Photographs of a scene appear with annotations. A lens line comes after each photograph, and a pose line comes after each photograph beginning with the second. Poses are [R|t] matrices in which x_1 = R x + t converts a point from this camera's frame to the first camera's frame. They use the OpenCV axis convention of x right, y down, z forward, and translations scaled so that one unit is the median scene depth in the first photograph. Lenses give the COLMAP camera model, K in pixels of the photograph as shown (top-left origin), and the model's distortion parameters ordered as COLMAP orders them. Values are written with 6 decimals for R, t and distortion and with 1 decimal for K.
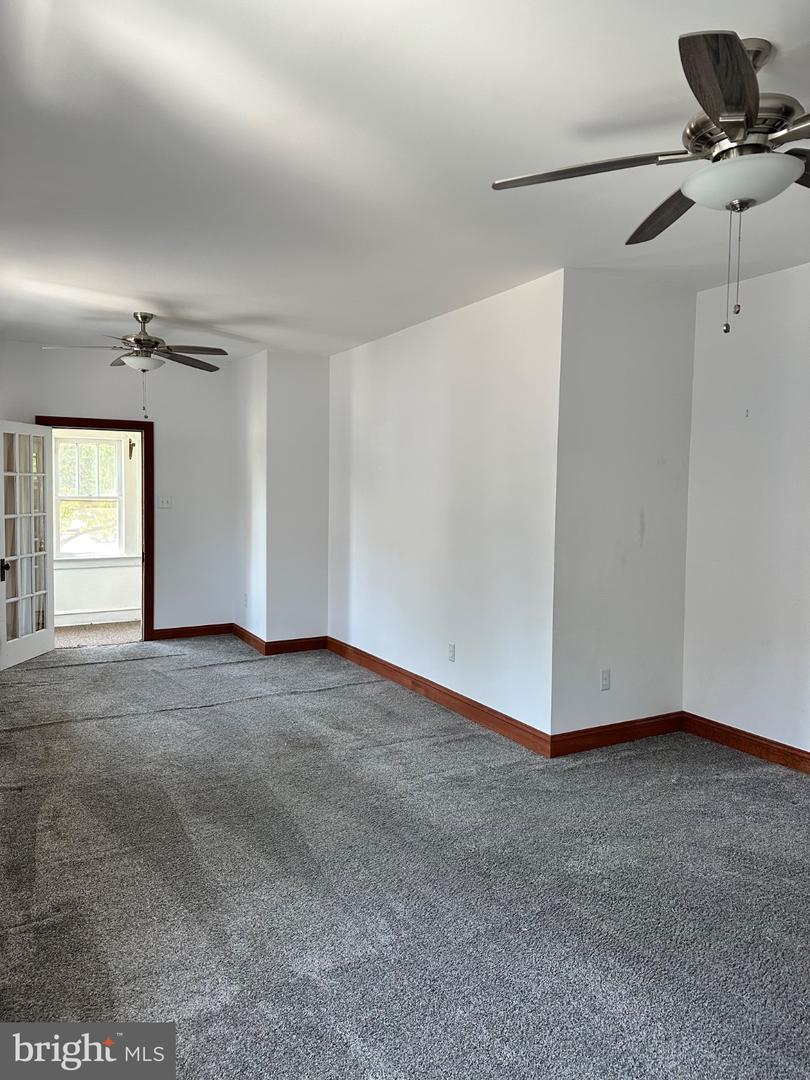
lens RADIAL K [[772.7, 0, 405.0], [0, 772.7, 540.0], [0, 0, 1]] dist [0.061844, -0.045503]
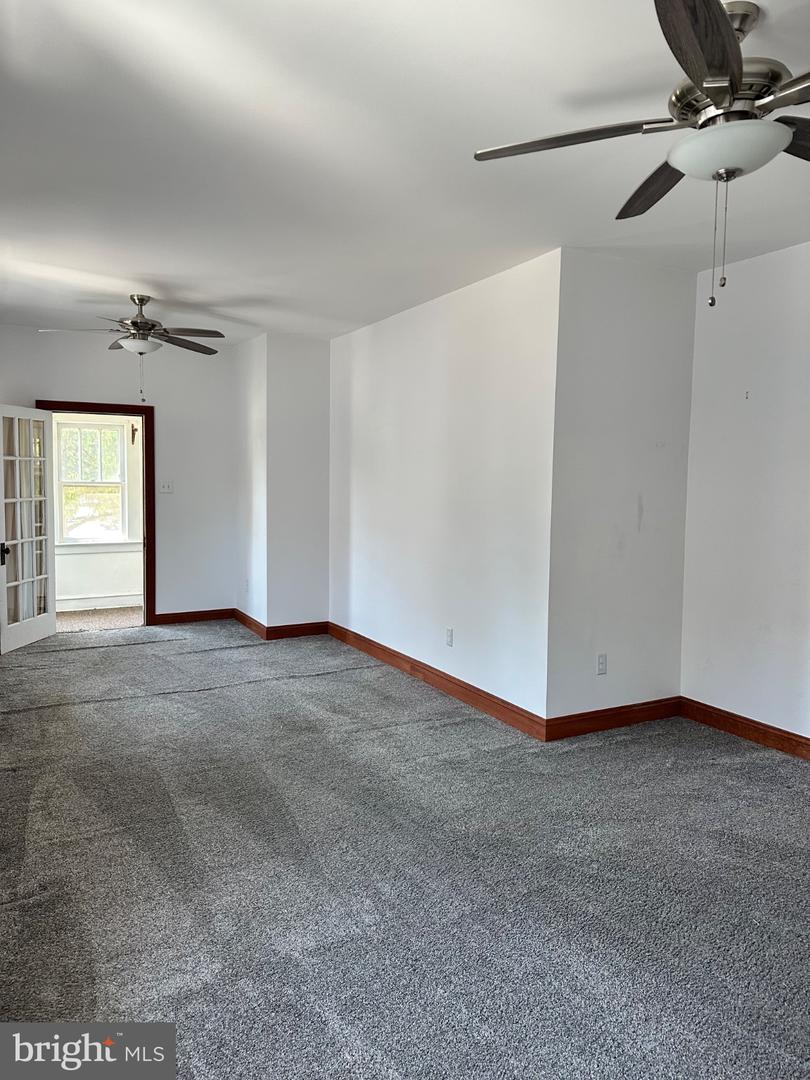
lens RADIAL K [[771.3, 0, 407.6], [0, 771.3, 539.7], [0, 0, 1]] dist [0.070175, -0.054925]
pose [[0.999937, 0.001677, -0.011097, 0.022167], [-0.001521, 0.999900, 0.014068, 0.007735], [0.011120, -0.014050, 0.999839, 0.006492]]
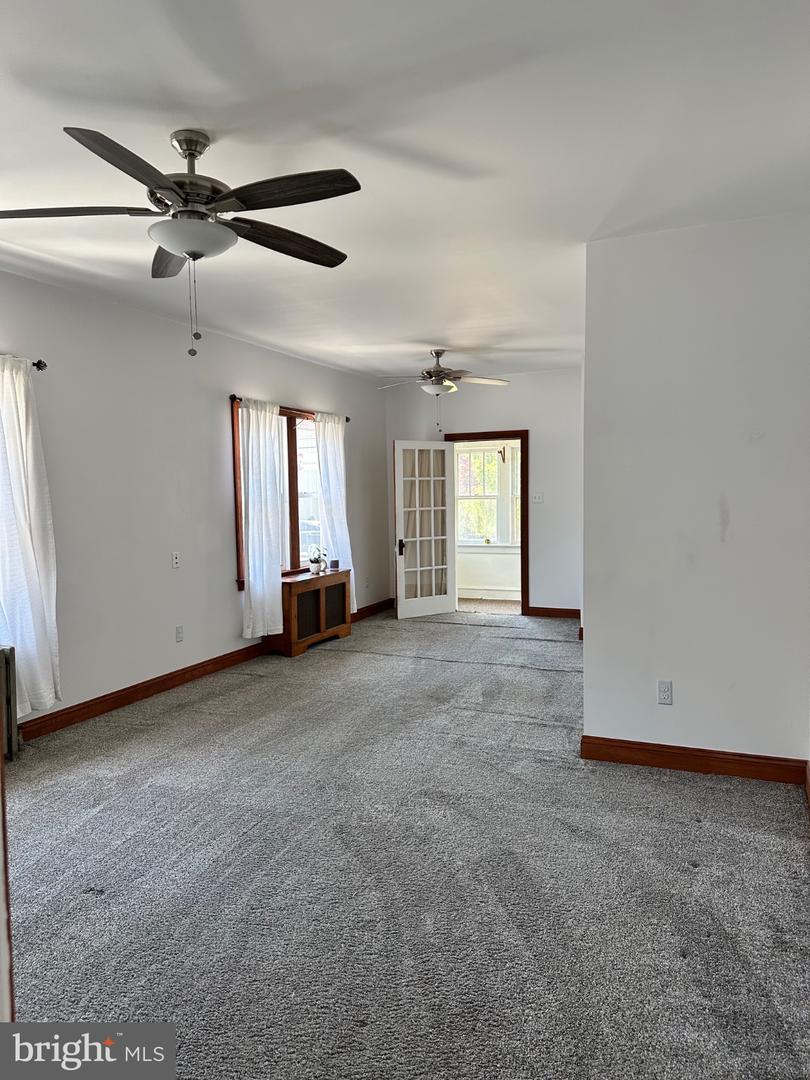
lens RADIAL K [[771.3, 0, 407.6], [0, 771.3, 539.7], [0, 0, 1]] dist [0.070175, -0.054925]
pose [[0.592020, 0.031008, -0.805327, 0.886319], [-0.033913, 0.999333, 0.013548, 0.007580], [0.805209, 0.019290, 0.592677, 0.279129]]
